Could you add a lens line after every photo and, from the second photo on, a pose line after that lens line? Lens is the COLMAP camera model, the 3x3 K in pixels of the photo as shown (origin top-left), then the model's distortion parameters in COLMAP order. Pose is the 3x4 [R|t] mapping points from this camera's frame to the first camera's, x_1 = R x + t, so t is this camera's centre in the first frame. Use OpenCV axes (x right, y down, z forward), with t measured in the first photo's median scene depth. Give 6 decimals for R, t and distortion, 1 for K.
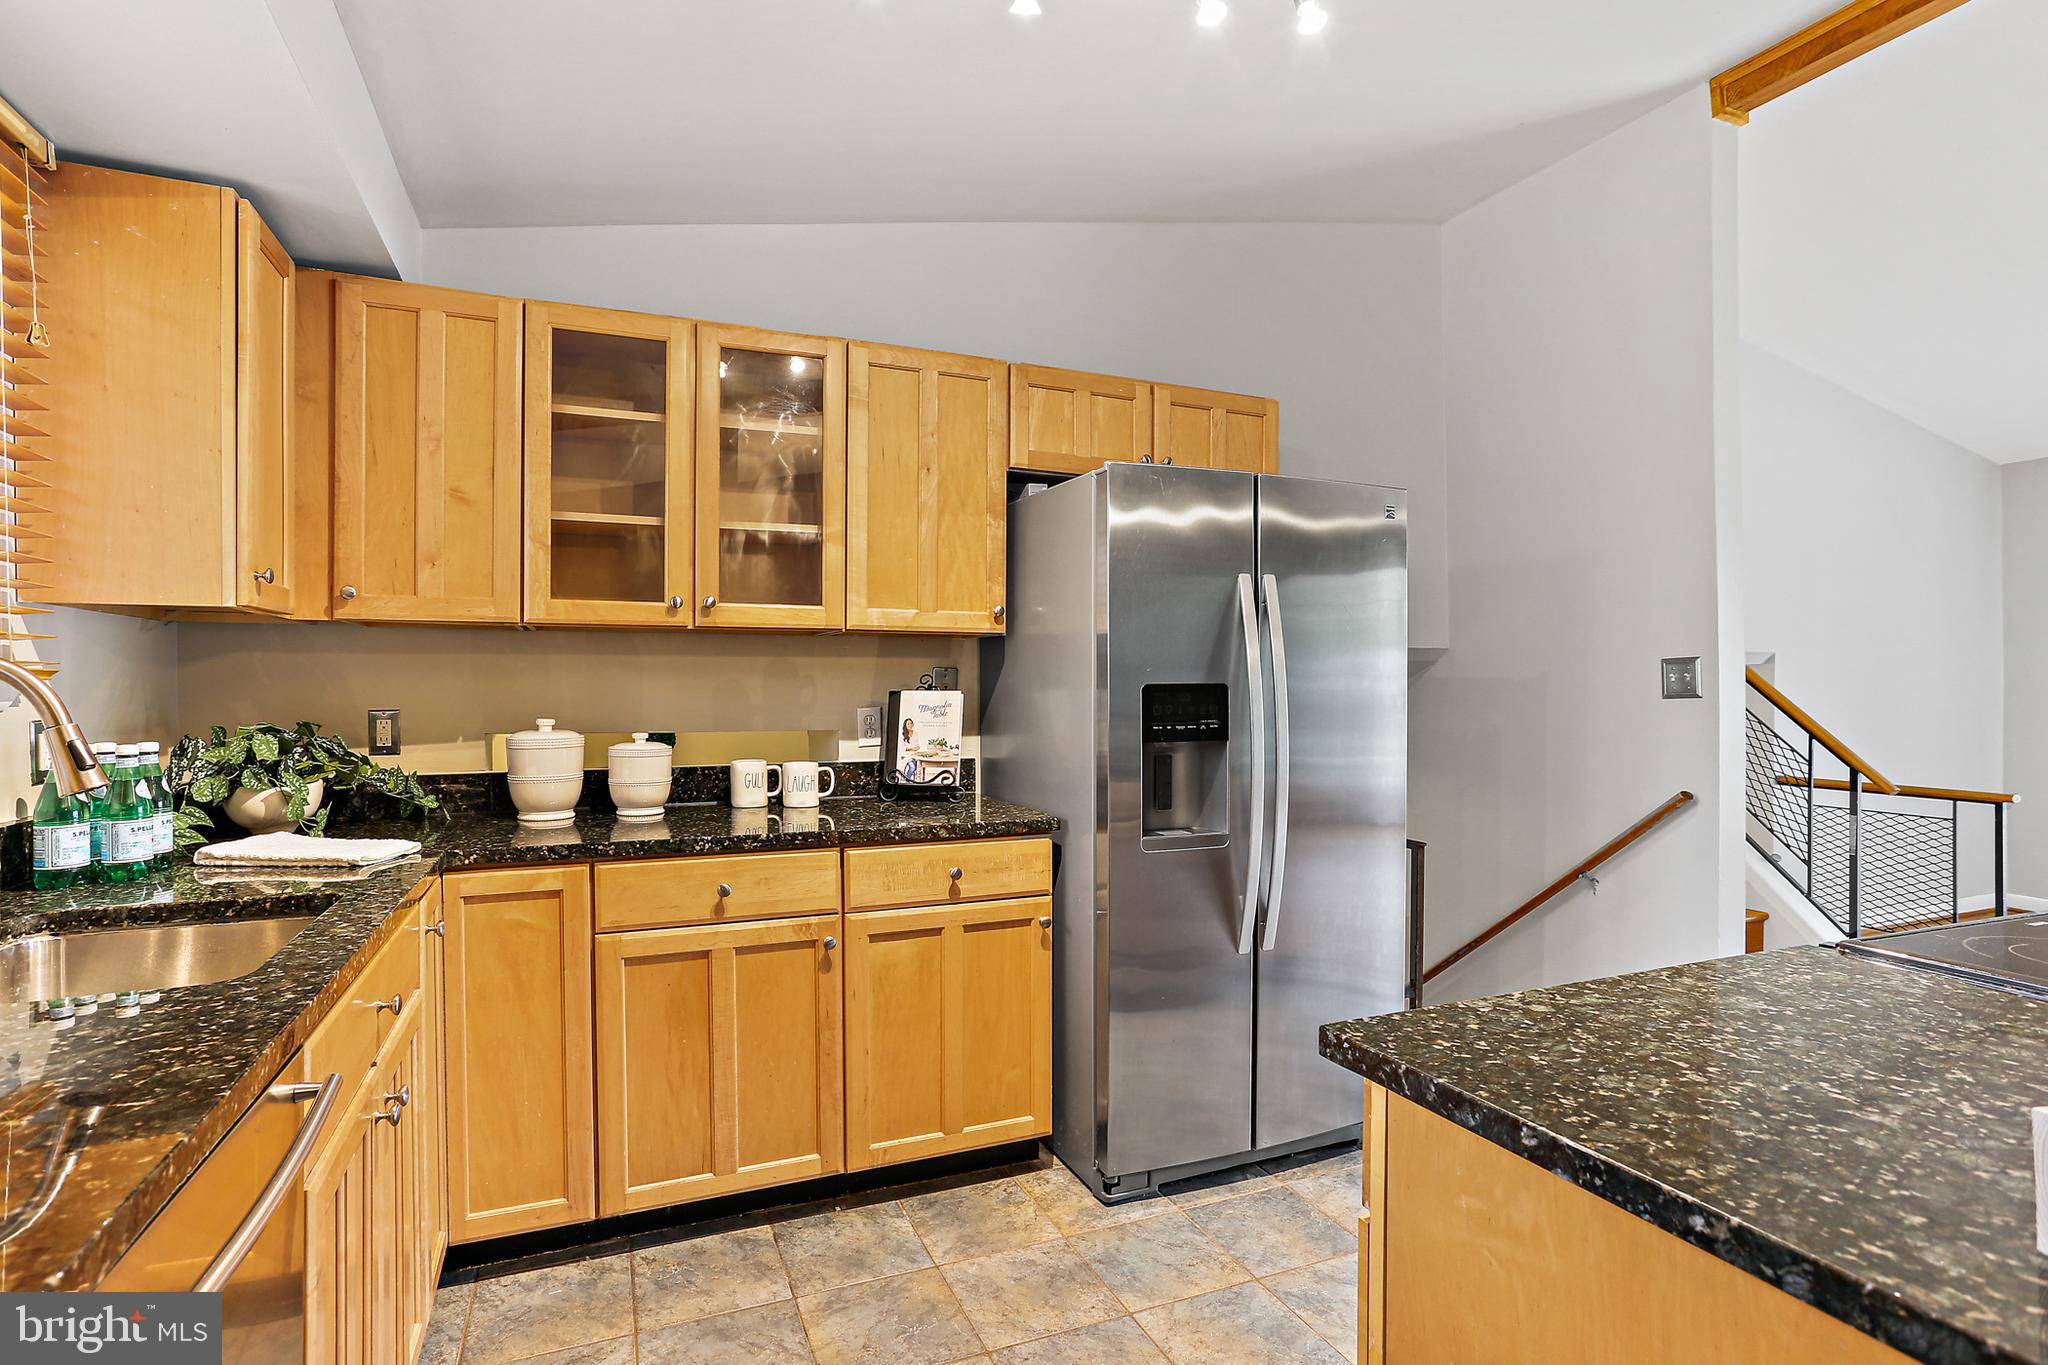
lens RADIAL K [[996.4, 0, 1024.0], [0, 996.4, 682.5], [0, 0, 1]] dist [-0.044656, 0.032488]
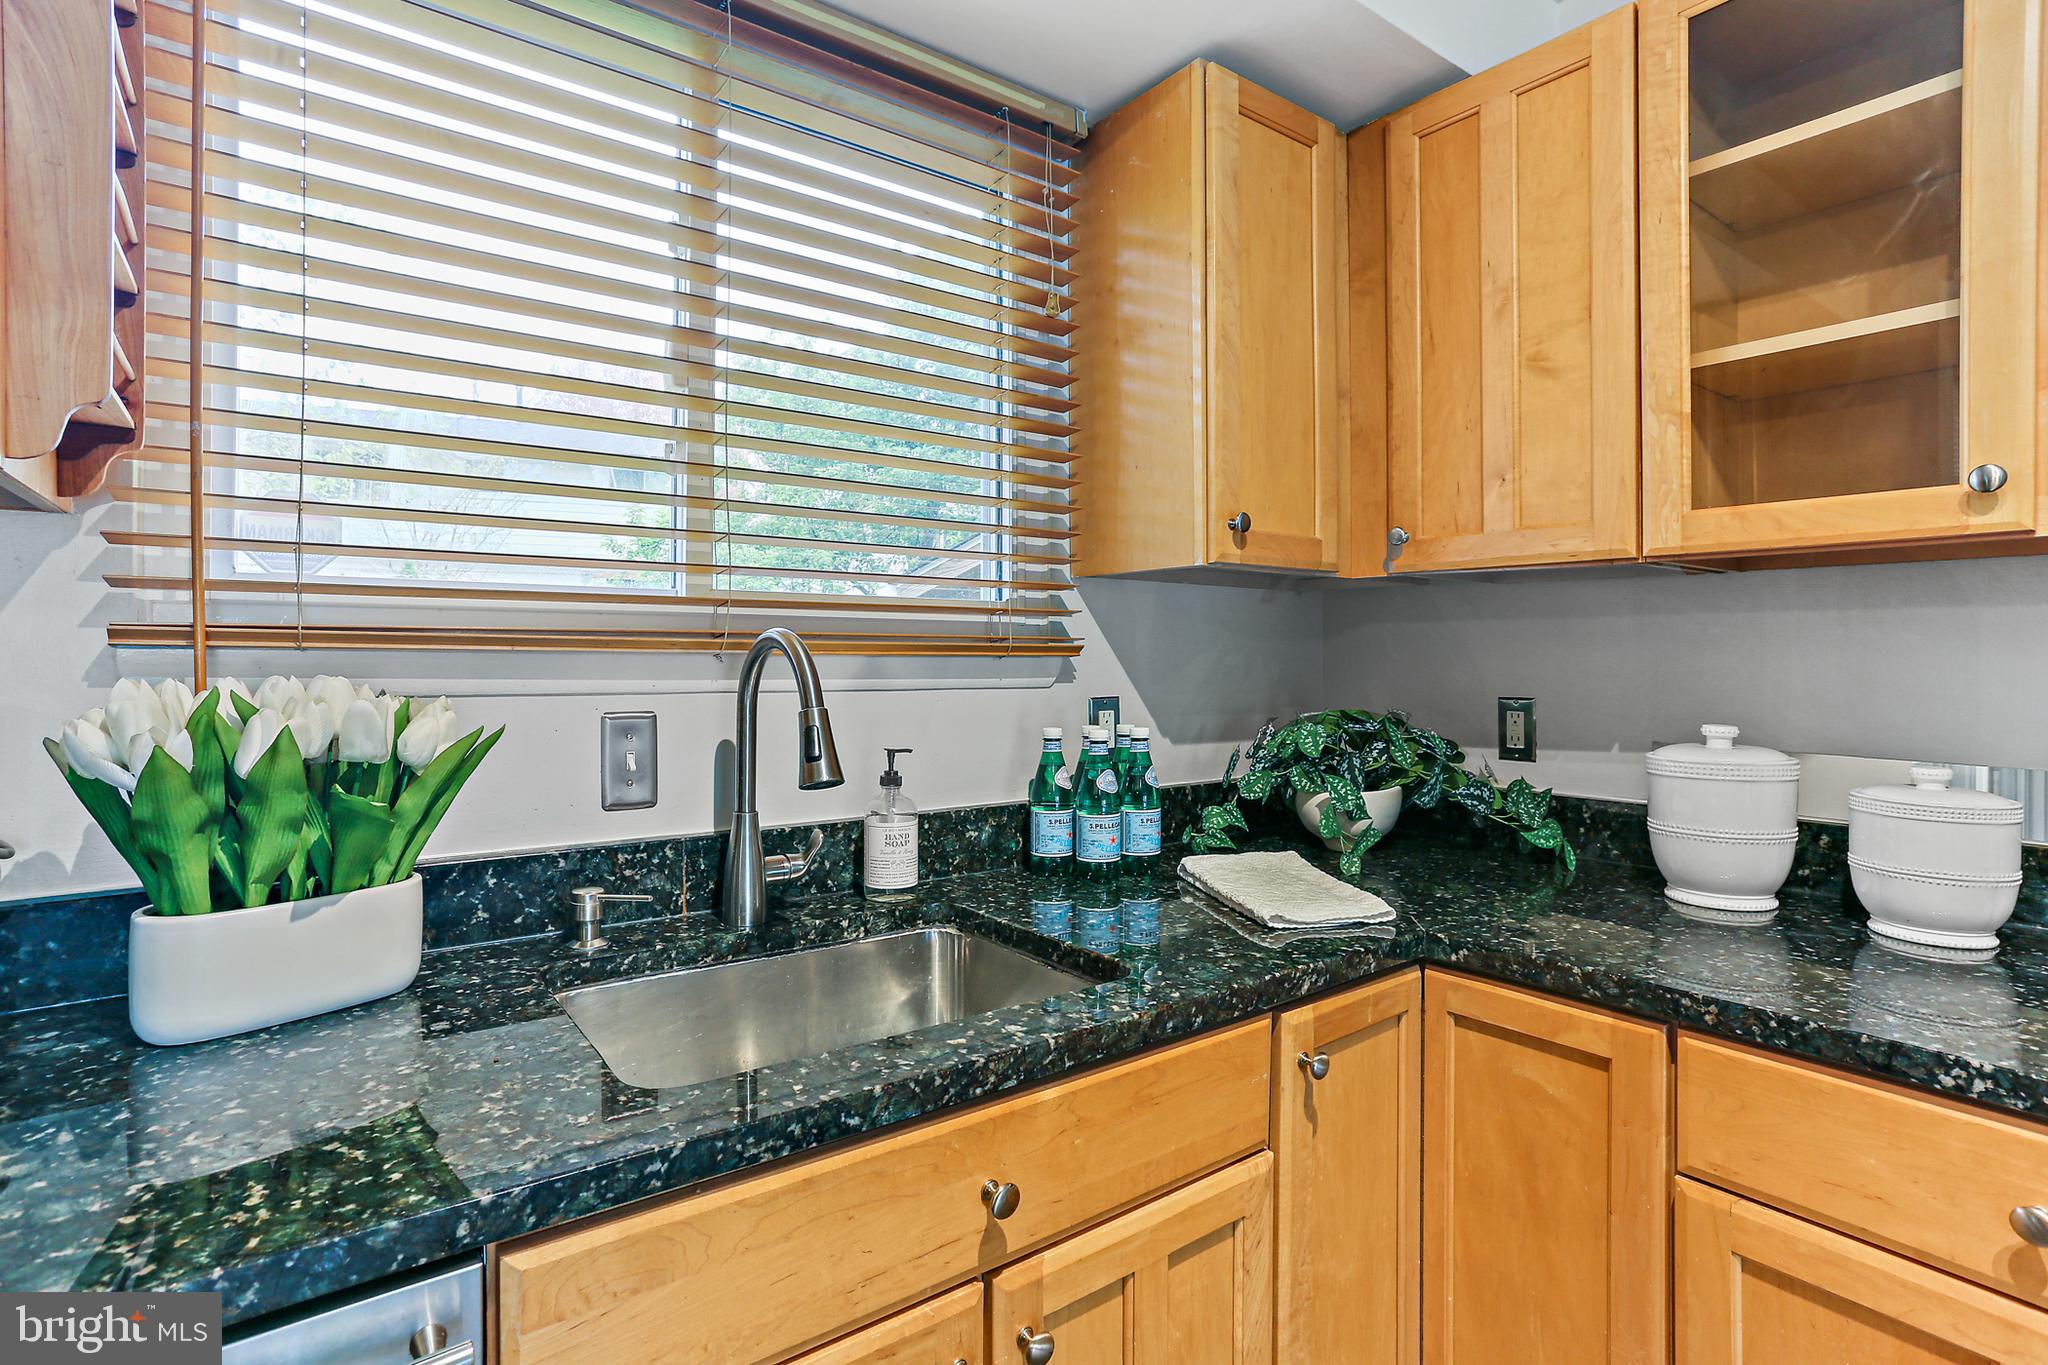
lens RADIAL K [[1016.5, 0, 1020.2], [0, 1016.5, 651.6], [0, 0, 1]] dist [-0.060837, 0.041041]
pose [[0.234266, -0.002321, -0.972170, -0.024975], [-0.002702, 0.999992, -0.003039, -0.002666], [0.972169, 0.003338, 0.234258, 0.505349]]
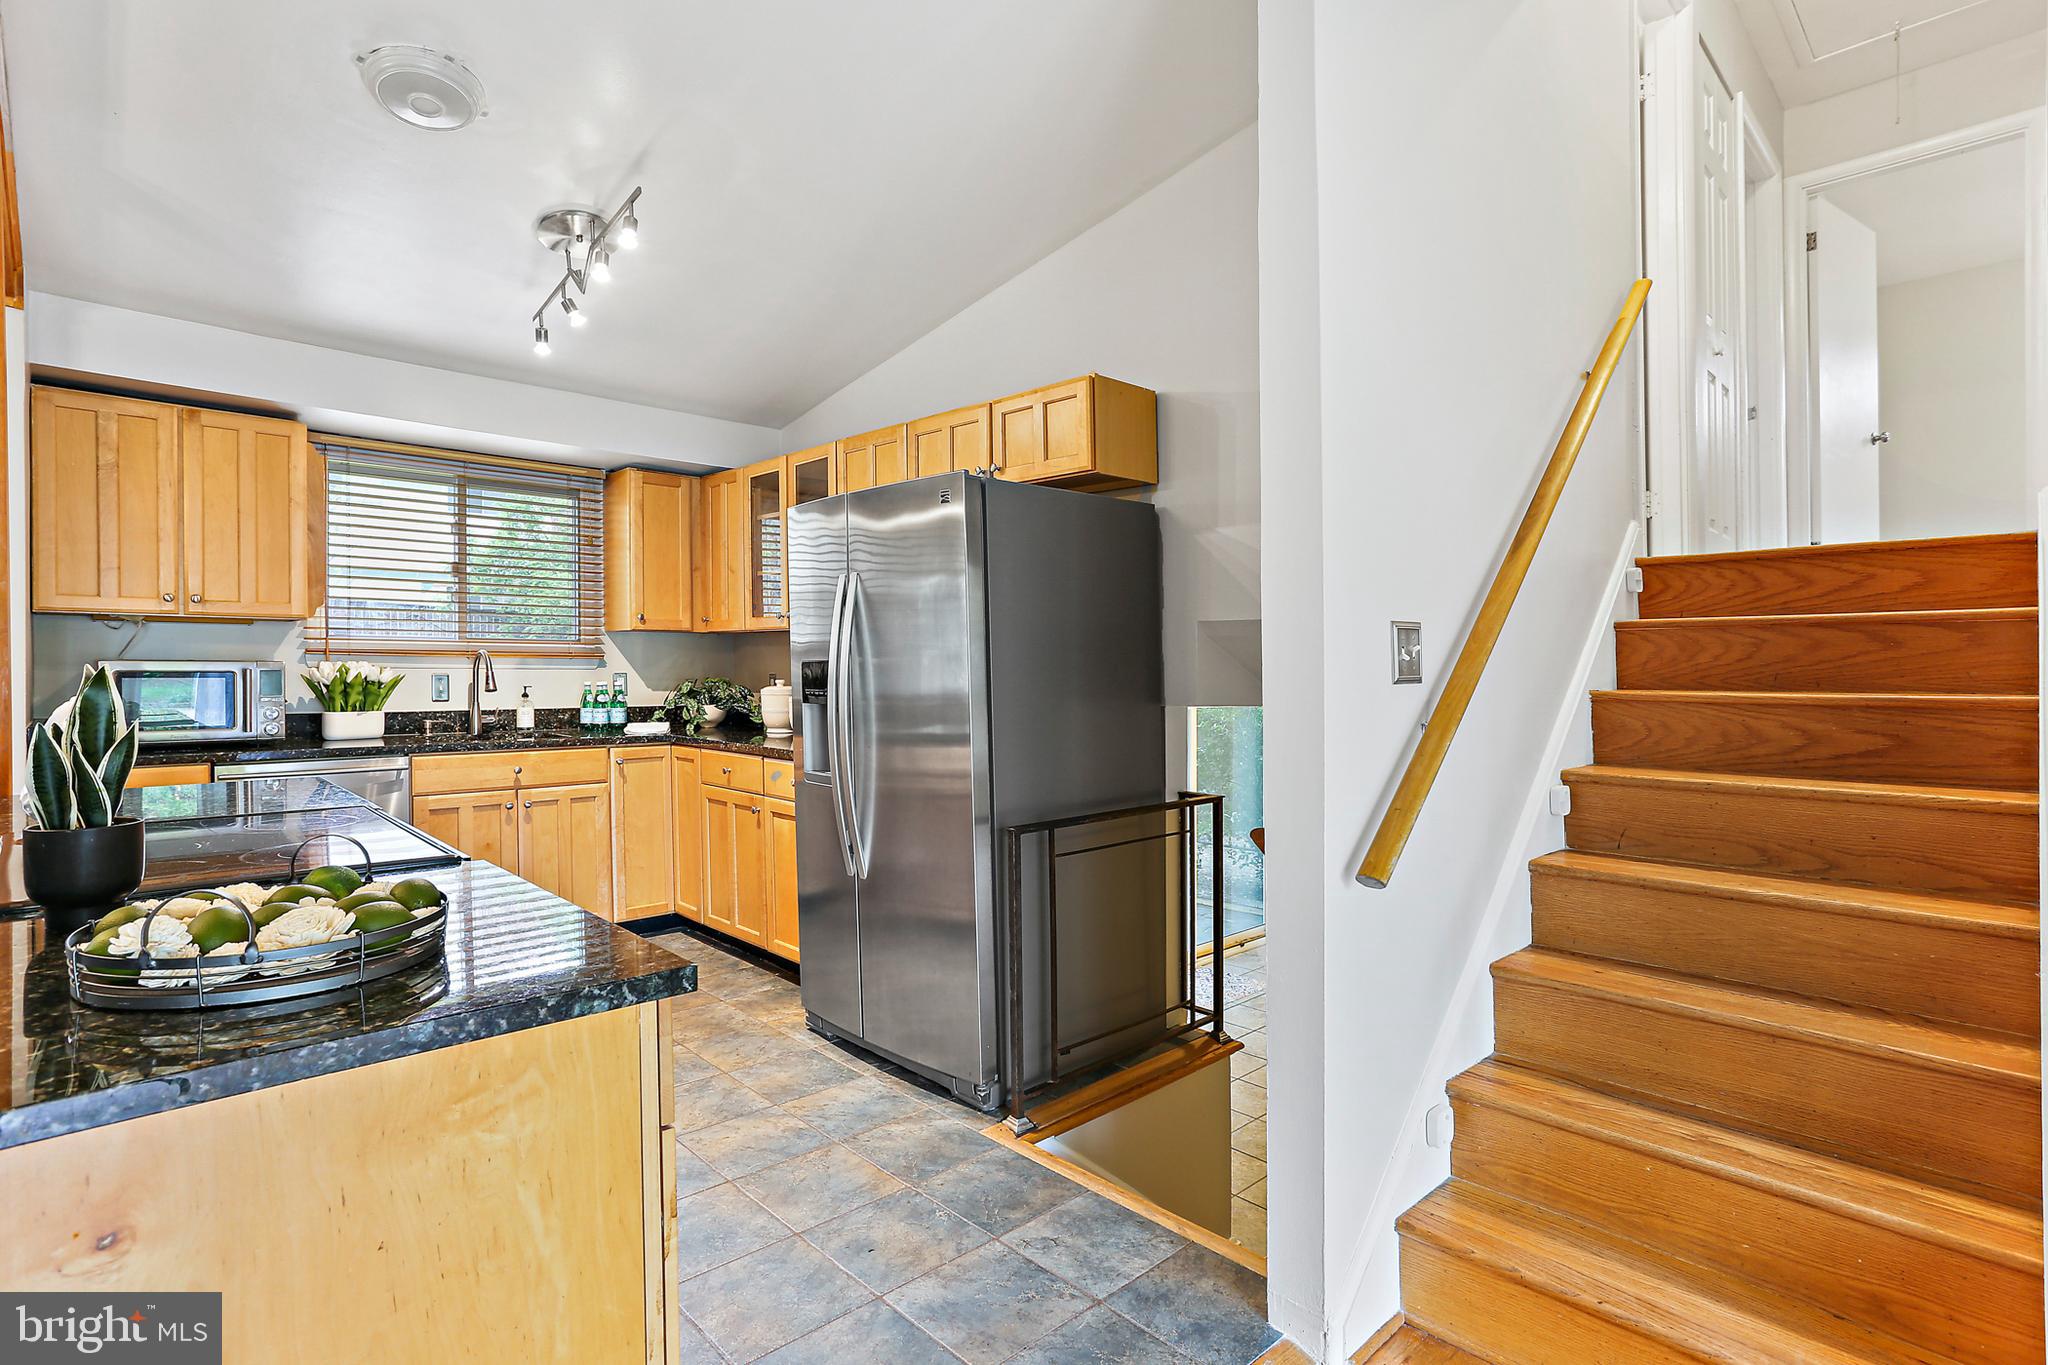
lens RADIAL K [[1001.4, 0, 1022.7], [0, 1001.4, 673.2], [0, 0, 1]] dist [-0.052872, 0.040026]
pose [[0.366803, 0.010612, -0.930238, 1.526699], [-0.004654, 0.999943, 0.009572, 0.004662], [0.930287, 0.000818, 0.366831, 0.765245]]
